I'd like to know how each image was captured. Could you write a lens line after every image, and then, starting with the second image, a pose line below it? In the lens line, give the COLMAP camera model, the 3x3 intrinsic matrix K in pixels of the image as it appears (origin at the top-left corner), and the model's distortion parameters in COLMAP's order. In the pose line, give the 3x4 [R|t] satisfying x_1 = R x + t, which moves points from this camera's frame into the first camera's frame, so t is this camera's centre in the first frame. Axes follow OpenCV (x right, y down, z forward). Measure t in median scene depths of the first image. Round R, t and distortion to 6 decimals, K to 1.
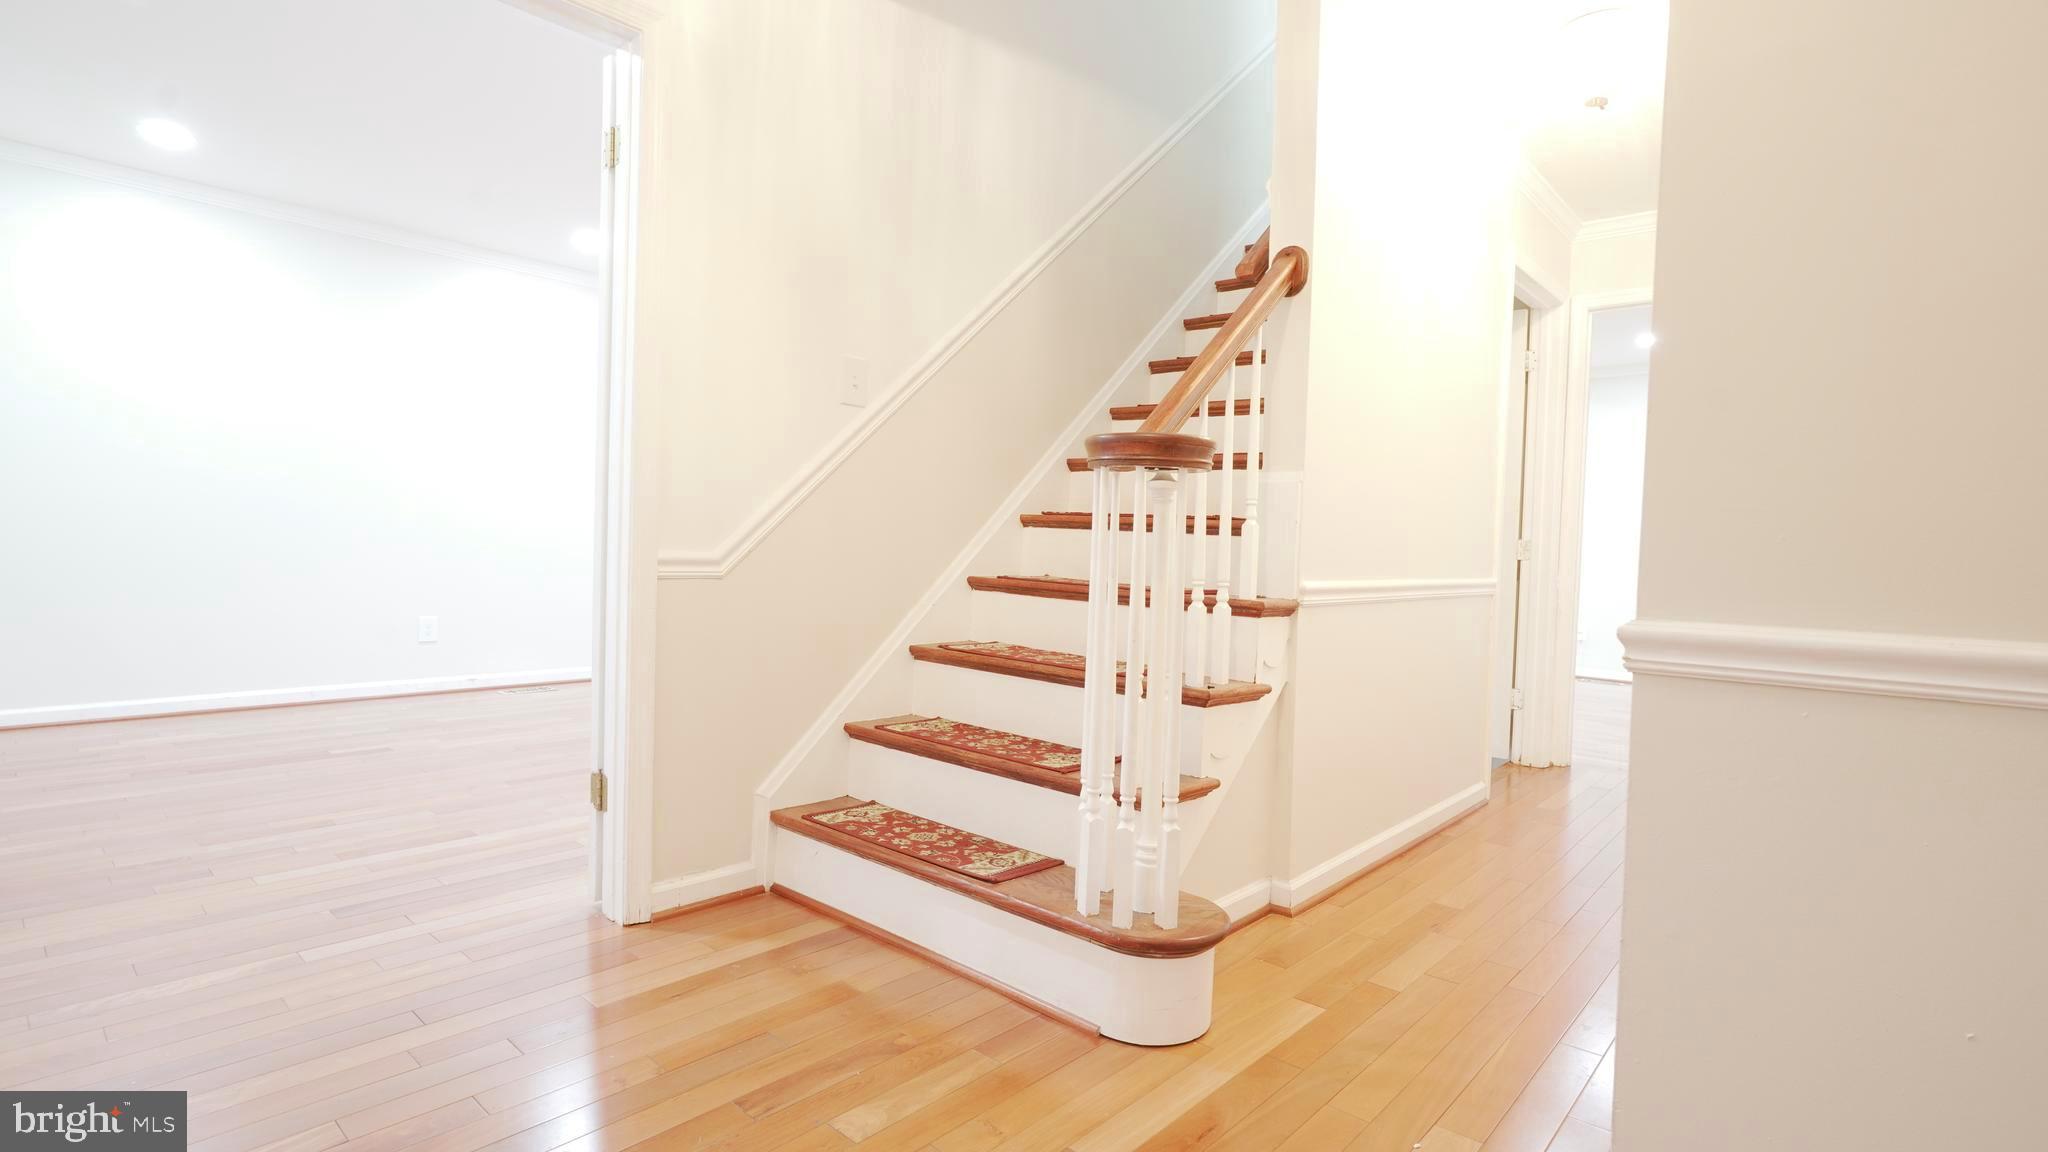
lens RADIAL K [[972.7, 0, 1024.0], [0, 972.7, 576.0], [0, 0, 1]] dist [-0.014608, 0.008191]
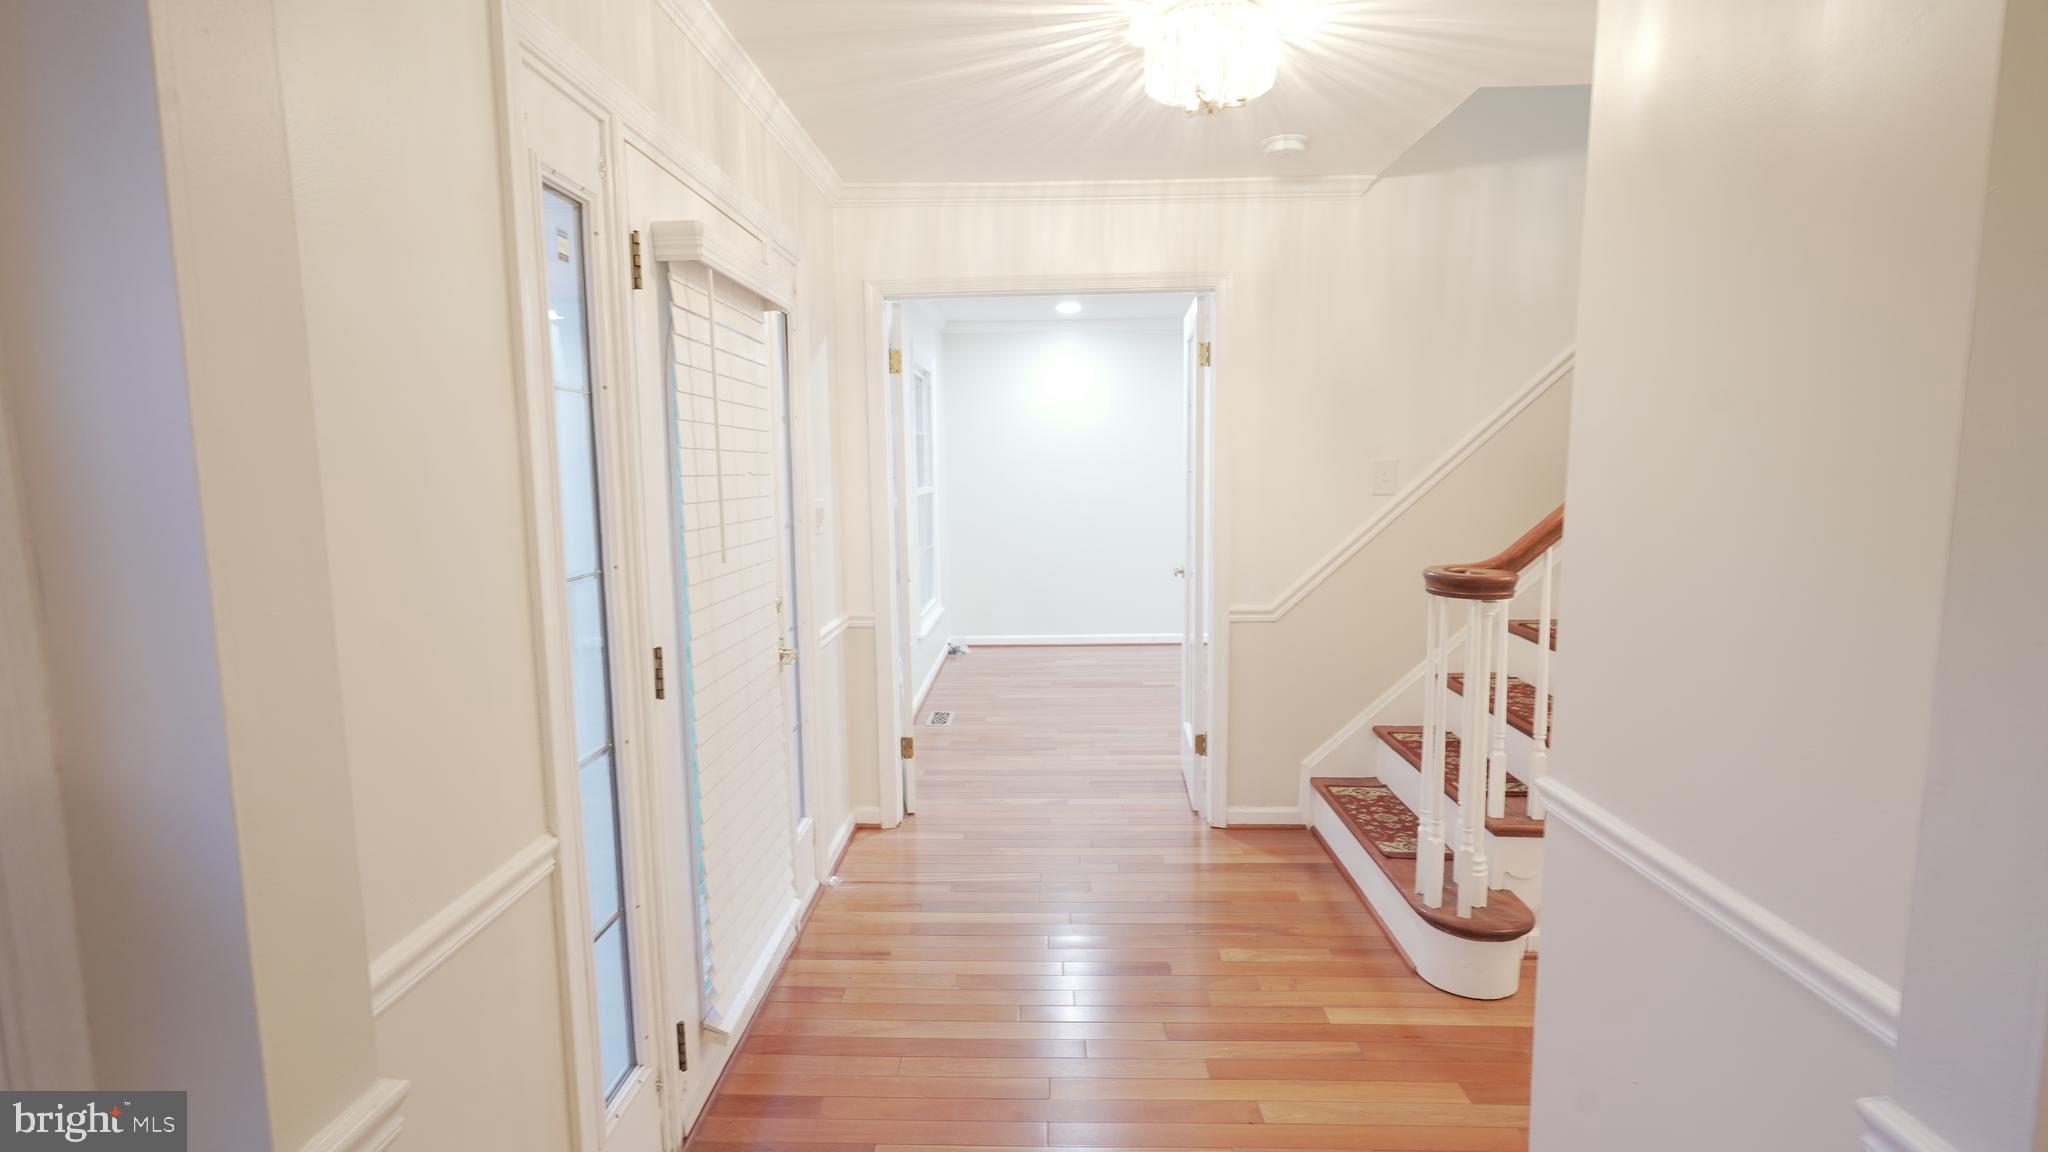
lens RADIAL K [[972.7, 0, 1024.0], [0, 972.7, 576.0], [0, 0, 1]] dist [-0.014608, 0.008191]
pose [[0.652089, 0.051008, -0.756424, 0.598600], [0.008118, 0.997207, 0.074243, -0.190781], [0.758099, -0.054554, 0.649854, -0.300095]]
